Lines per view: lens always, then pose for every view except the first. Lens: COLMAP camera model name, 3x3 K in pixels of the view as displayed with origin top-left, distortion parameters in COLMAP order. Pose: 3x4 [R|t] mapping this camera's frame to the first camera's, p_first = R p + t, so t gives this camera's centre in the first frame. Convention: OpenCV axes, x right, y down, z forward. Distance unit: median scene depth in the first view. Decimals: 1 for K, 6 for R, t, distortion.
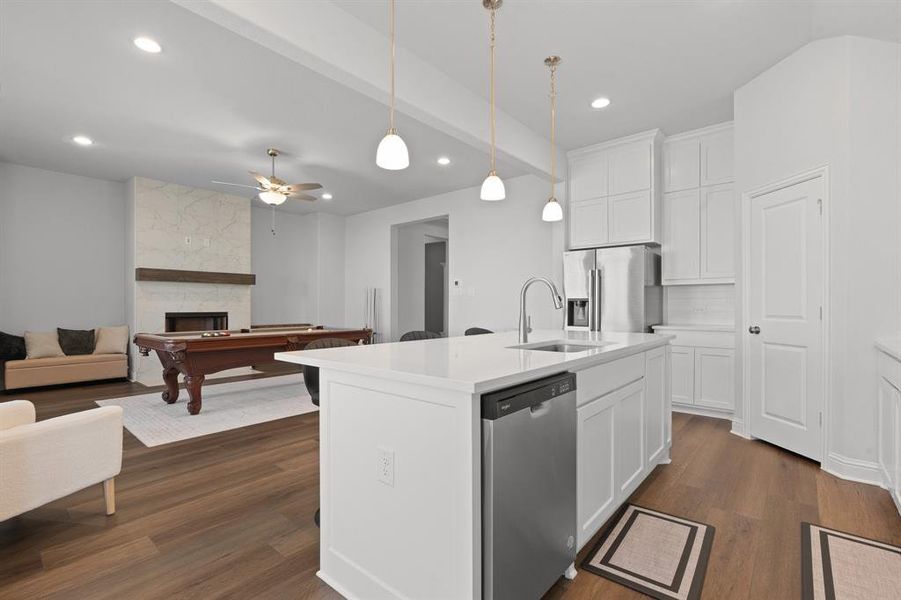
lens RADIAL K [[404.1, 0, 450.5], [0, 404.1, 300.0], [0, 0, 1]] dist [-0.000287, -0.000199]
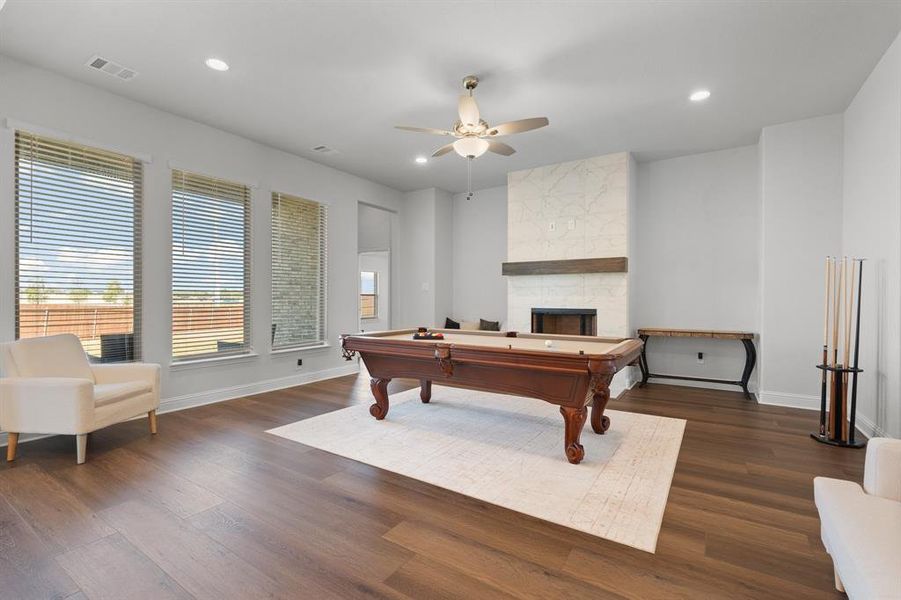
lens RADIAL K [[404.1, 0, 450.5], [0, 404.1, 300.0], [0, 0, 1]] dist [-0.000287, -0.000199]
pose [[0.135366, 0.004801, -0.990784, 0.184475], [0.009635, 0.999935, 0.006162, 0.004610], [0.990749, -0.010380, 0.135311, 0.647071]]
